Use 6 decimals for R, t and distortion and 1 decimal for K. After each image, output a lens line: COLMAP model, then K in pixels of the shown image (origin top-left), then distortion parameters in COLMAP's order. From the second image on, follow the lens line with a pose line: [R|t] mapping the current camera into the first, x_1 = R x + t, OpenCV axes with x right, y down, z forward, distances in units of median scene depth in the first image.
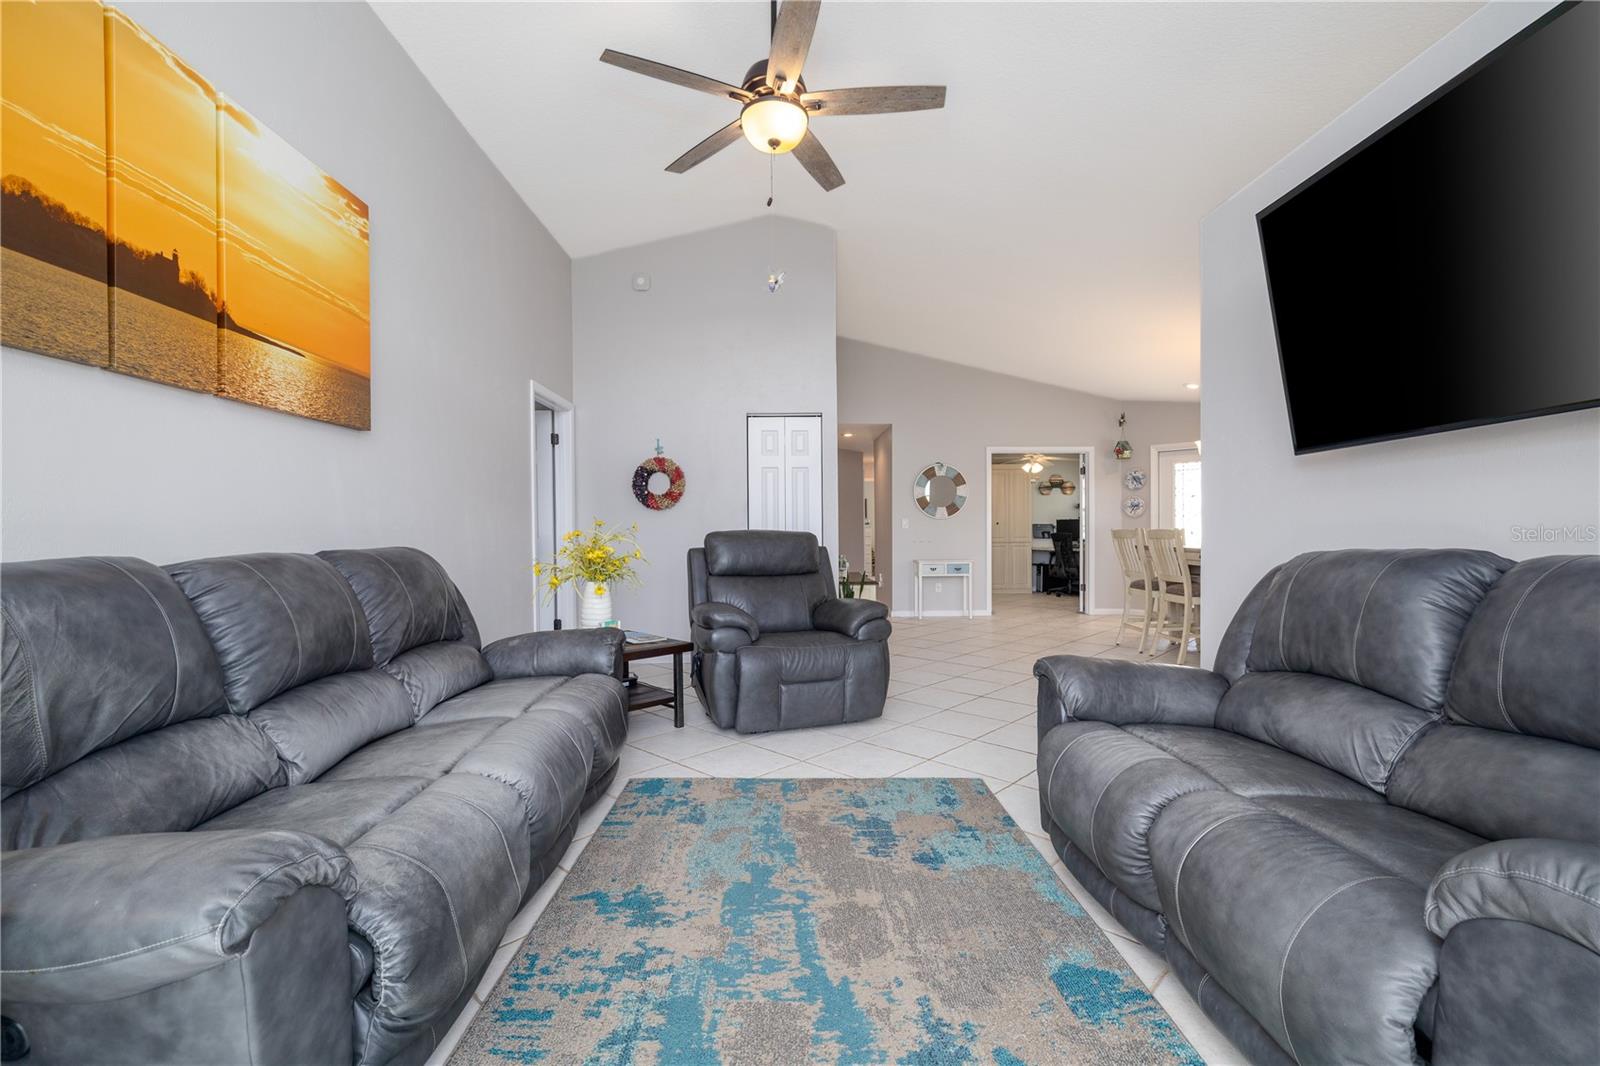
lens RADIAL K [[670.4, 0, 799.7], [0, 670.4, 537.7], [0, 0, 1]] dist [0.001656, -0.000135]
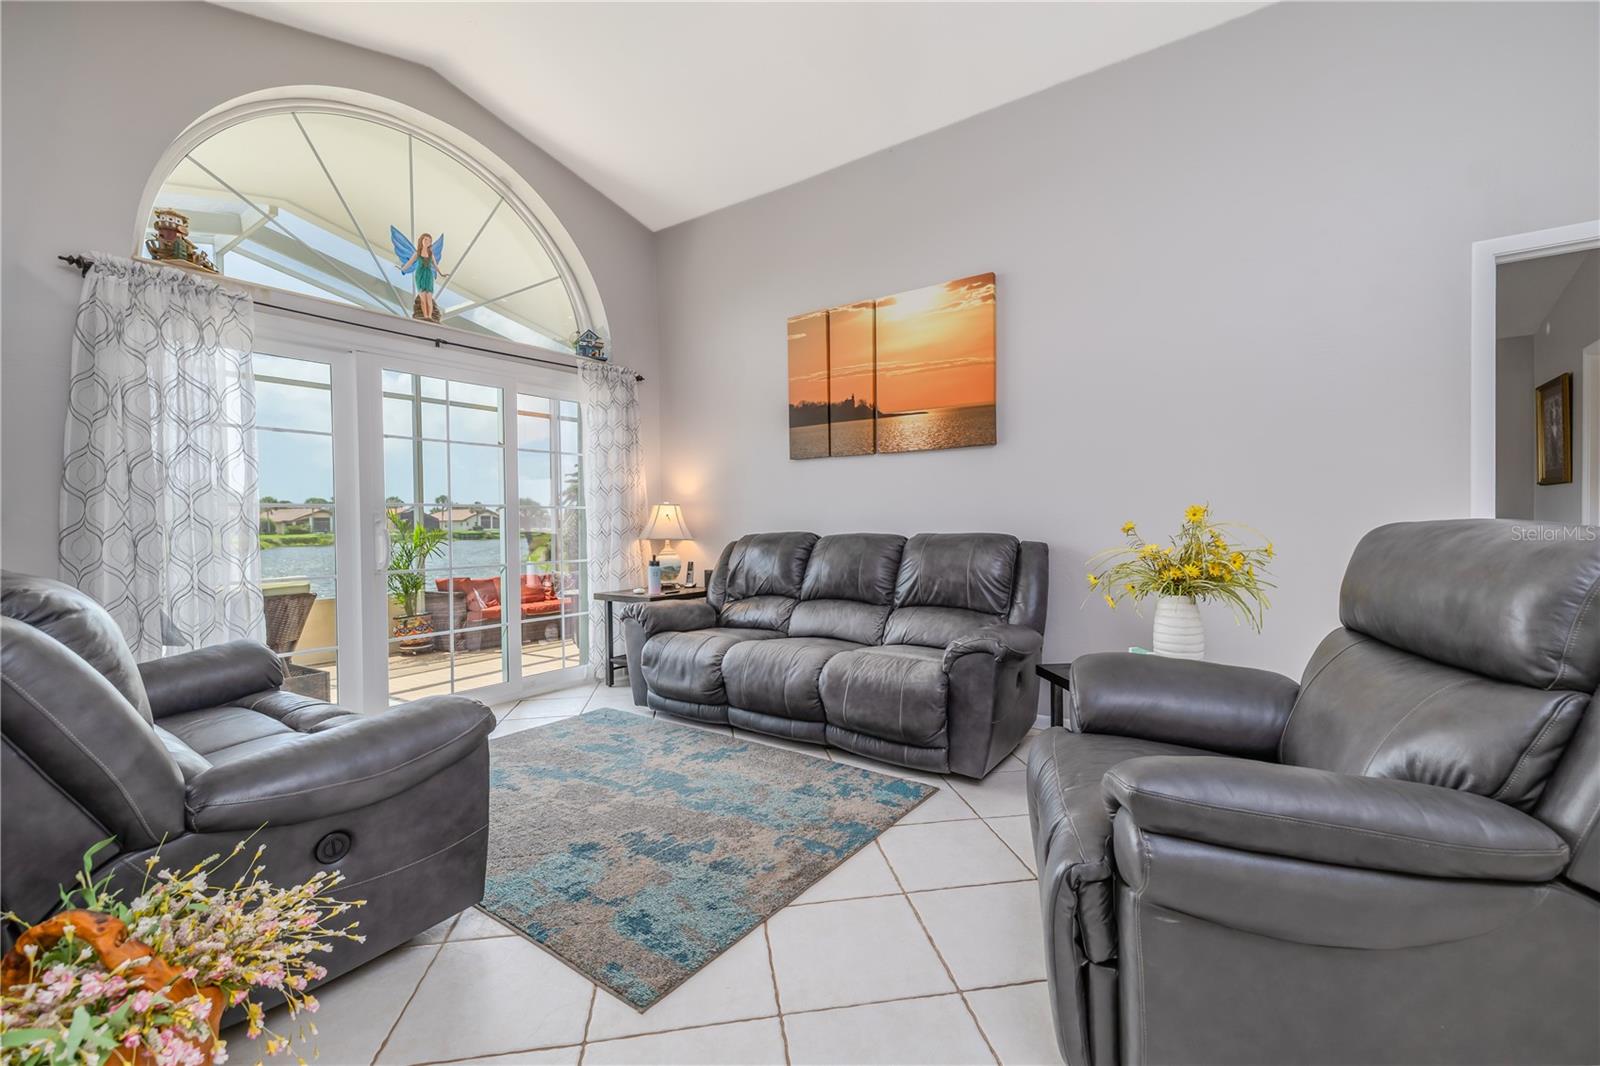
lens RADIAL K [[670.4, 0, 799.7], [0, 670.4, 537.7], [0, 0, 1]] dist [0.001656, -0.000135]
pose [[-0.600433, 0.029838, -0.799118, 0.675337], [0.004940, 0.999423, 0.033605, -0.024540], [0.799660, 0.016230, -0.600234, 1.576554]]
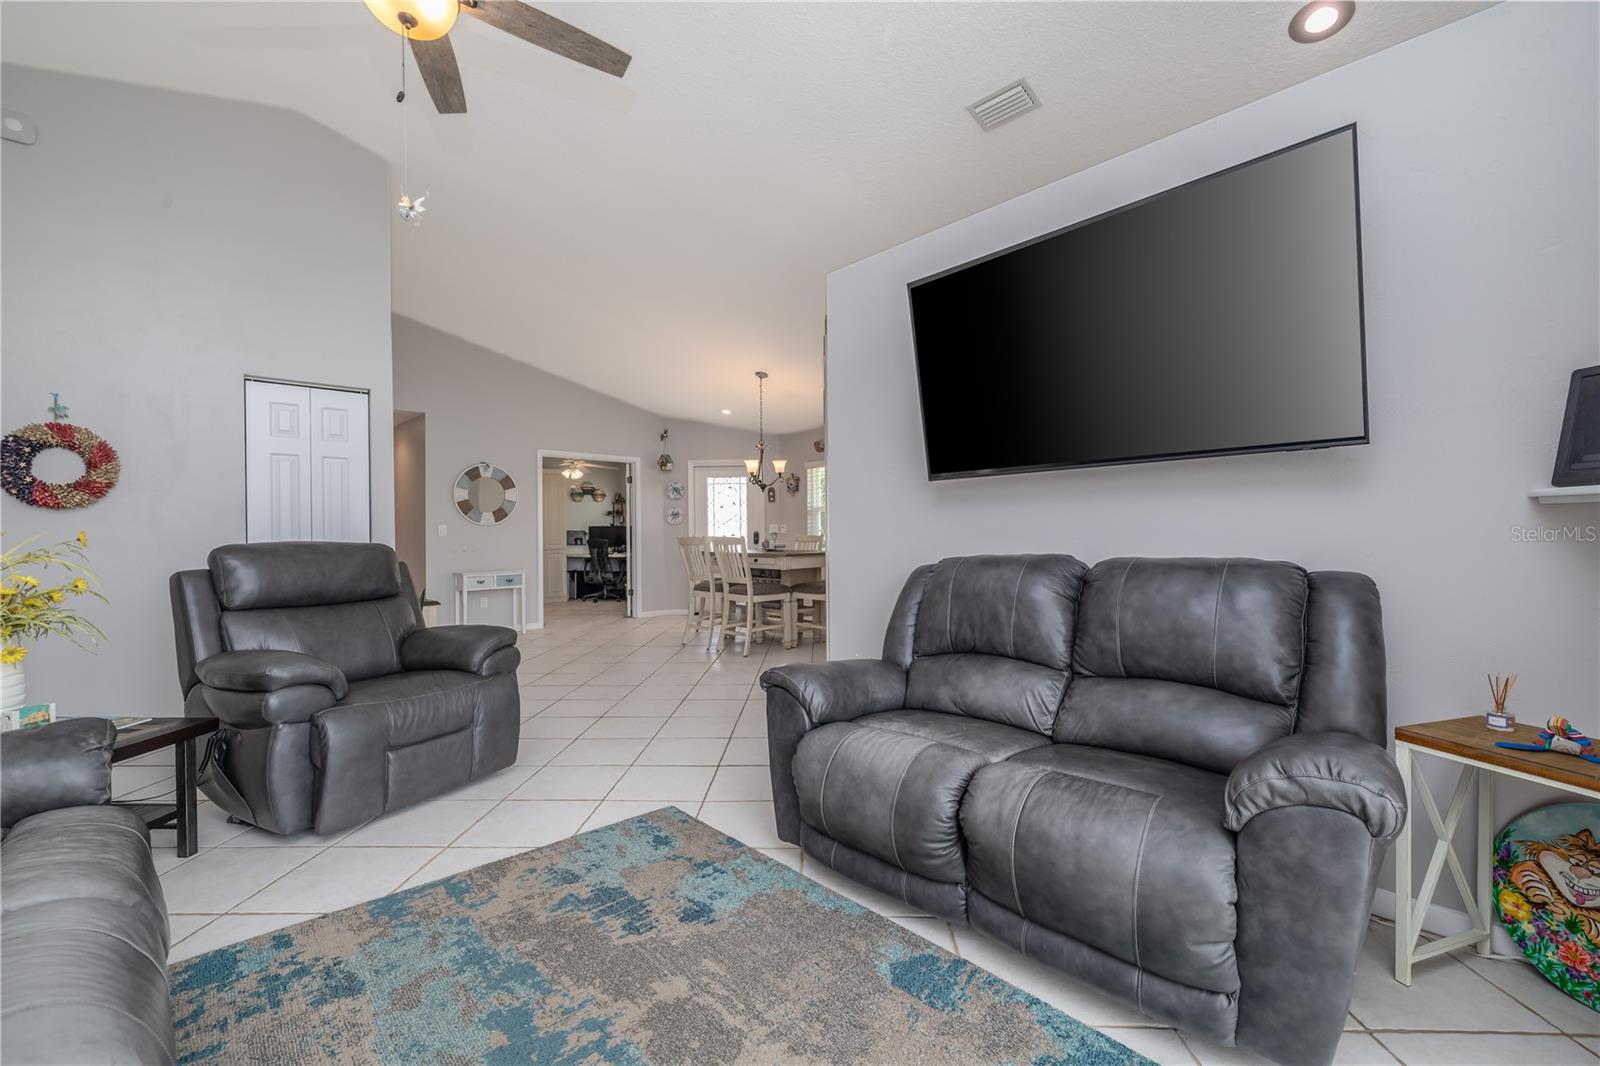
lens RADIAL K [[665.4, 0, 796.6], [0, 665.4, 533.4], [0, 0, 1]] dist [0.002017, 0.000265]
pose [[0.742350, -0.001629, 0.670011, -0.252906], [0.011163, 0.999888, -0.009937, -0.012604], [-0.669920, 0.014856, 0.742285, 0.207885]]
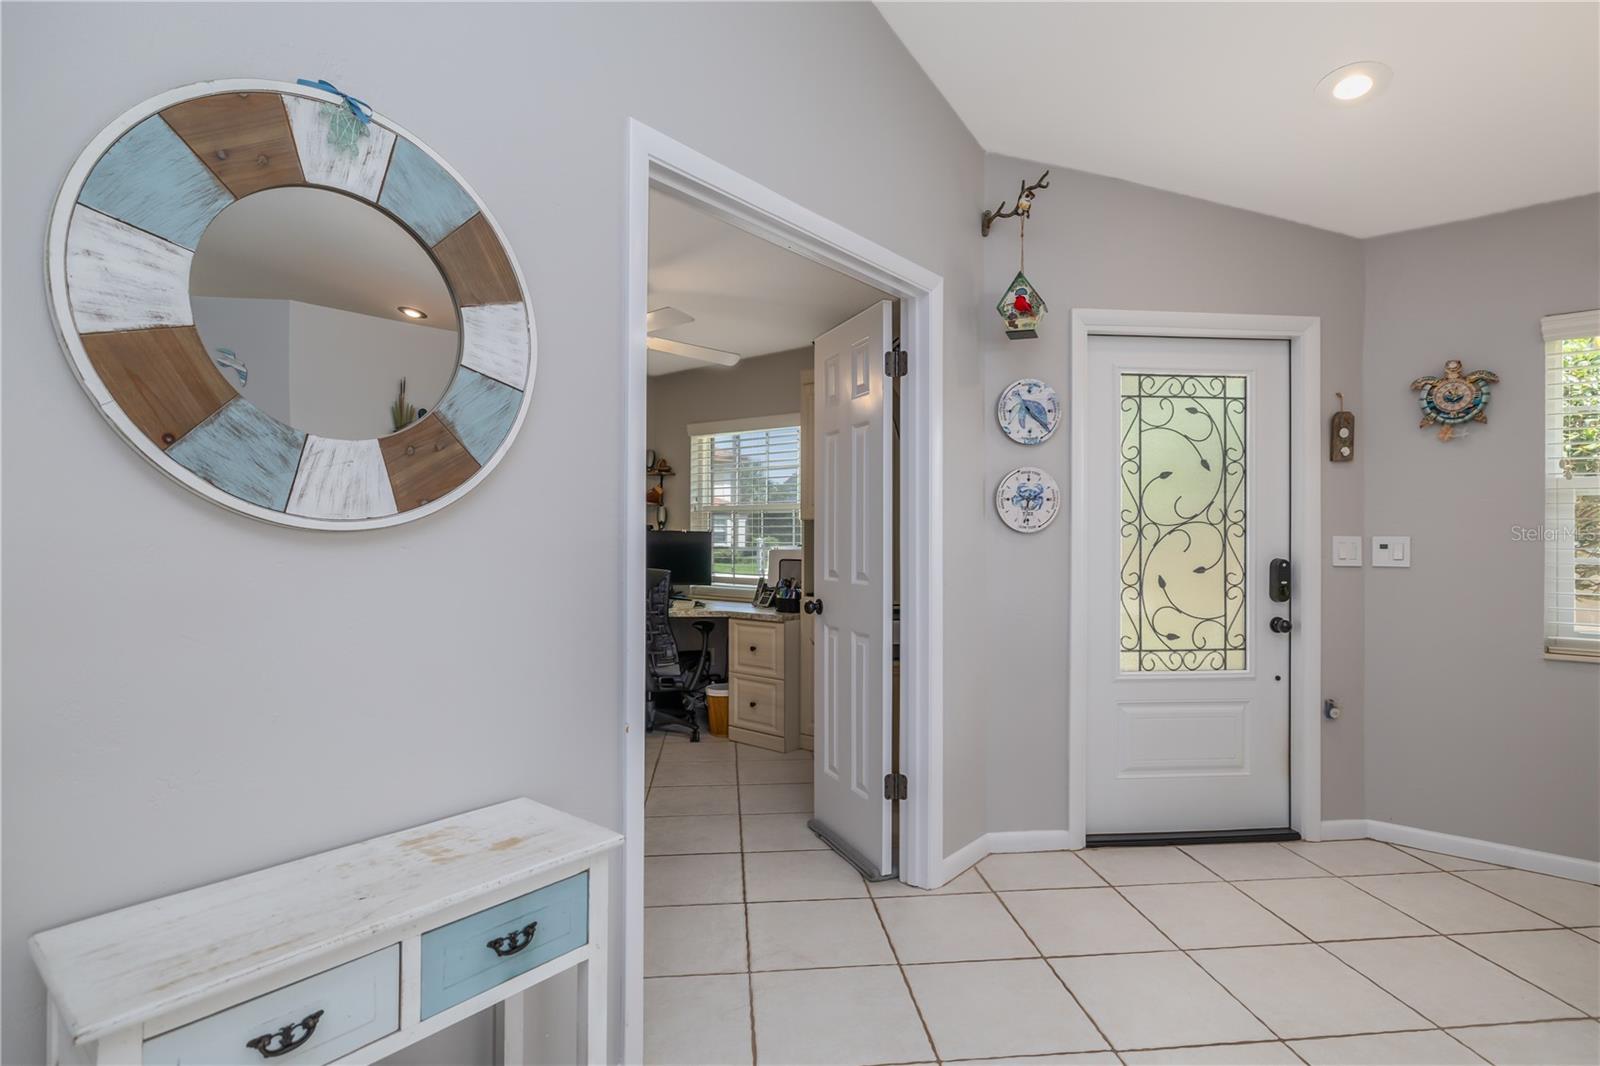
lens RADIAL K [[778.9, 0, 807.3], [0, 778.9, 527.6], [0, 0, 1]] dist [-0.000901, -0.000046]
pose [[0.638200, 0.016610, 0.769692, 0.502661], [0.001149, 0.999746, -0.022527, -0.081508], [-0.769870, 0.015261, 0.638018, 2.729607]]
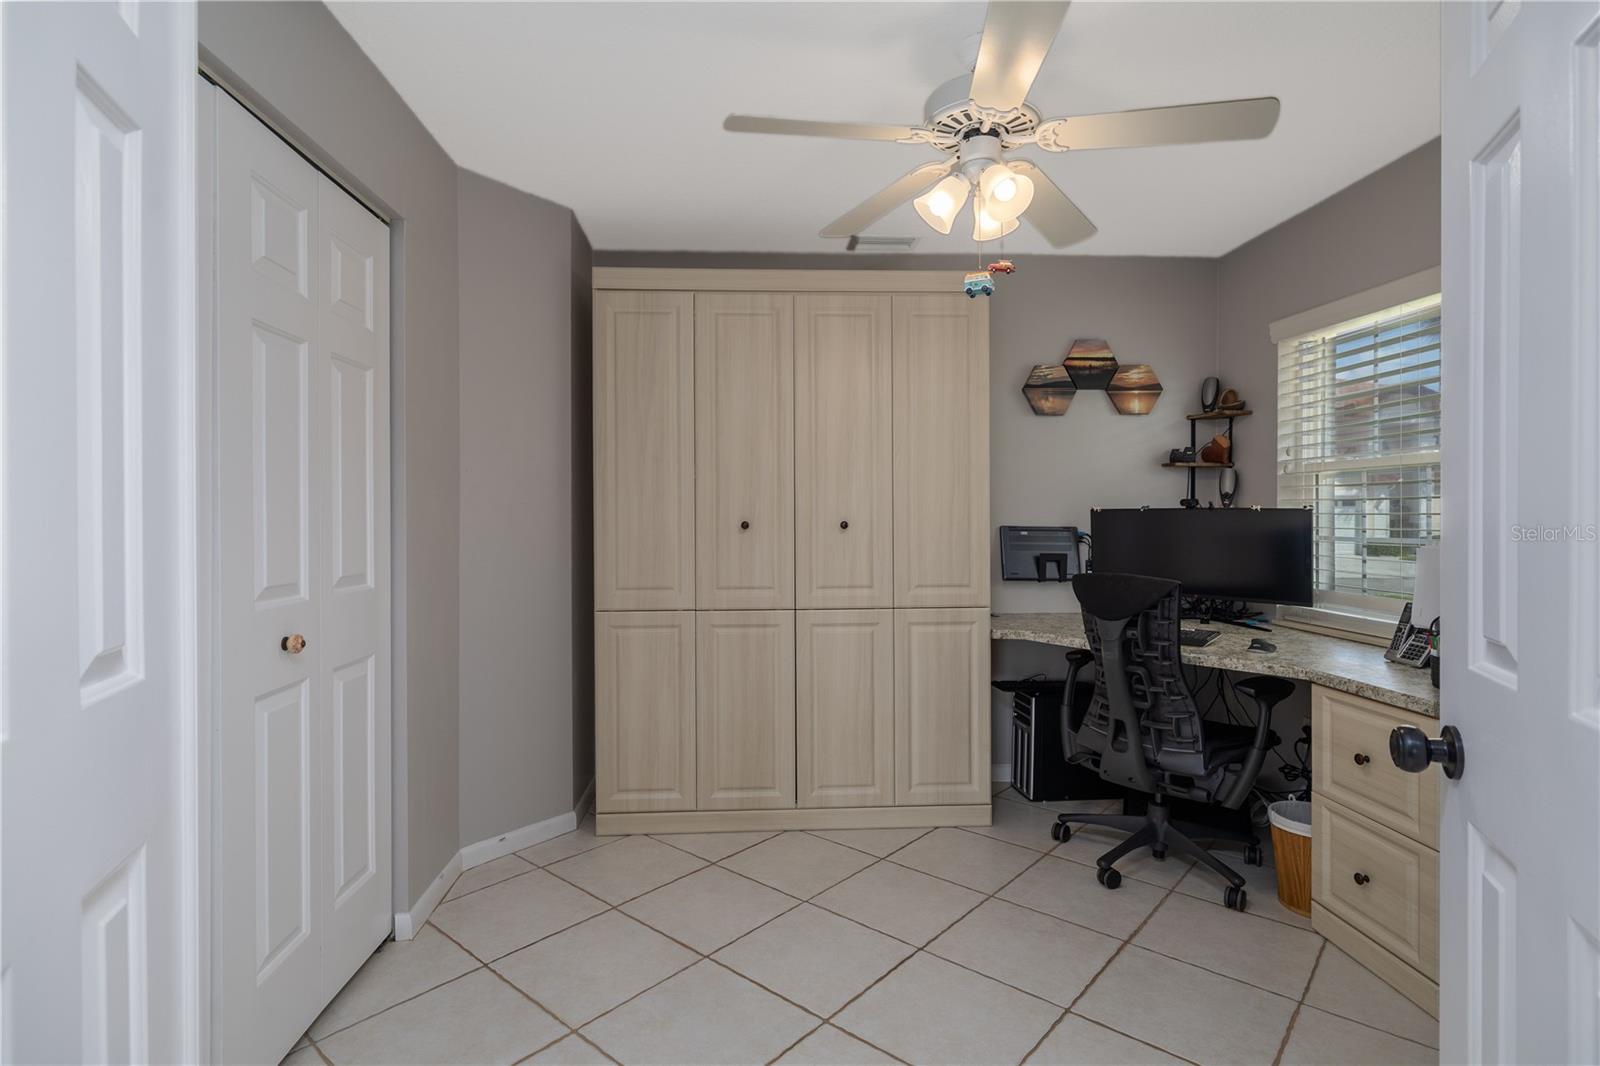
lens RADIAL K [[778.9, 0, 807.3], [0, 778.9, 527.6], [0, 0, 1]] dist [-0.000901, -0.000046]
pose [[0.998709, 0.003340, 0.050681, 1.158817], [-0.003352, 0.999994, 0.000142, -0.087879], [-0.050681, -0.000312, 0.998715, 3.165133]]
